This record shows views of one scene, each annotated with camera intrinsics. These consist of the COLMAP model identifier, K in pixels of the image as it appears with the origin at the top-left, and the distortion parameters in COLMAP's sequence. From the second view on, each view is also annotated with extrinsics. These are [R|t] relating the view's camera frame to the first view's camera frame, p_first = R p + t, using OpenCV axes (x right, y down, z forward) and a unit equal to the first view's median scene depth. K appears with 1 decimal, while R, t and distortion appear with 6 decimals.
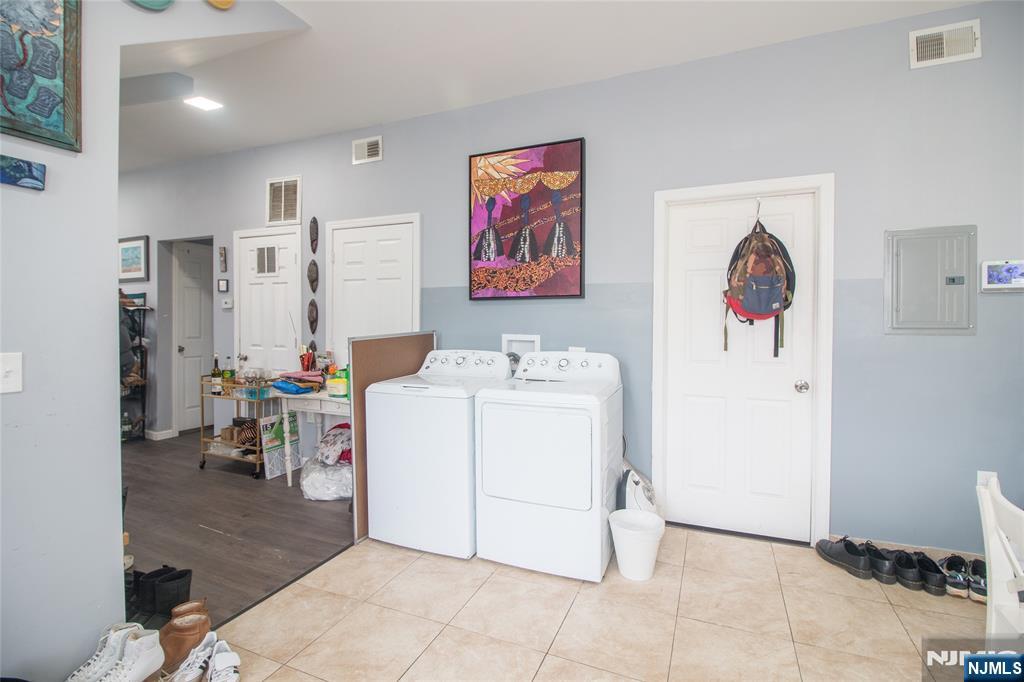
lens RADIAL K [[475.8, 0, 514.2], [0, 475.8, 335.6], [0, 0, 1]] dist [0.002598, -0.000057]
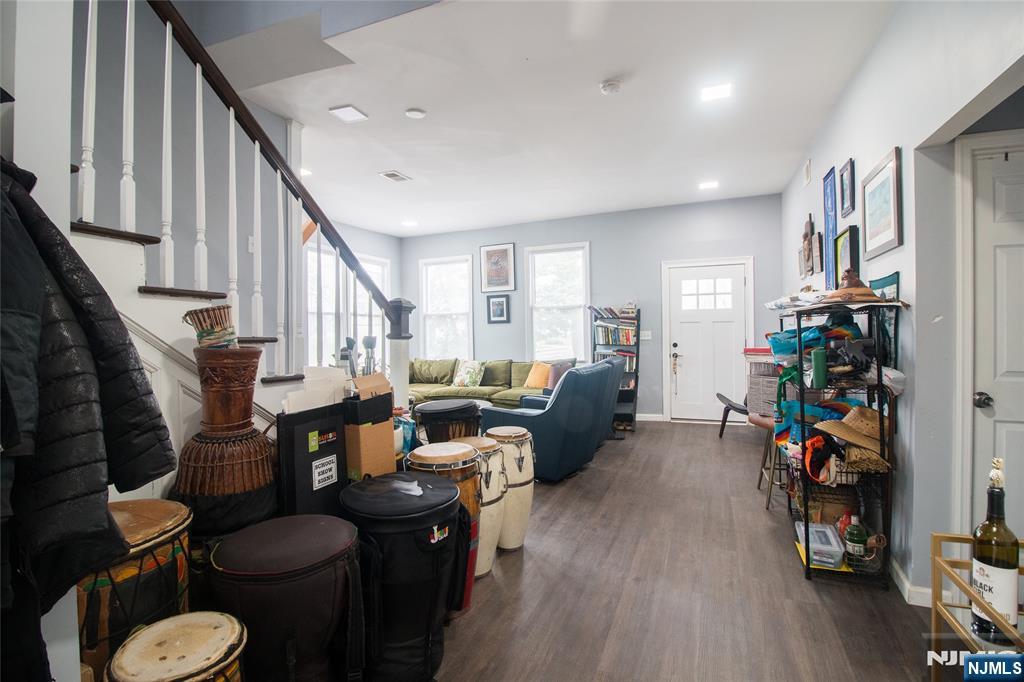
lens RADIAL K [[475.8, 0, 512.6], [0, 475.8, 335.8], [0, 0, 1]] dist [0.002598, -0.000057]
pose [[0.025042, -0.002623, -0.999683, -0.316042], [-0.005484, 0.999981, -0.002762, -0.023805], [0.999671, 0.005552, 0.025027, 0.612433]]
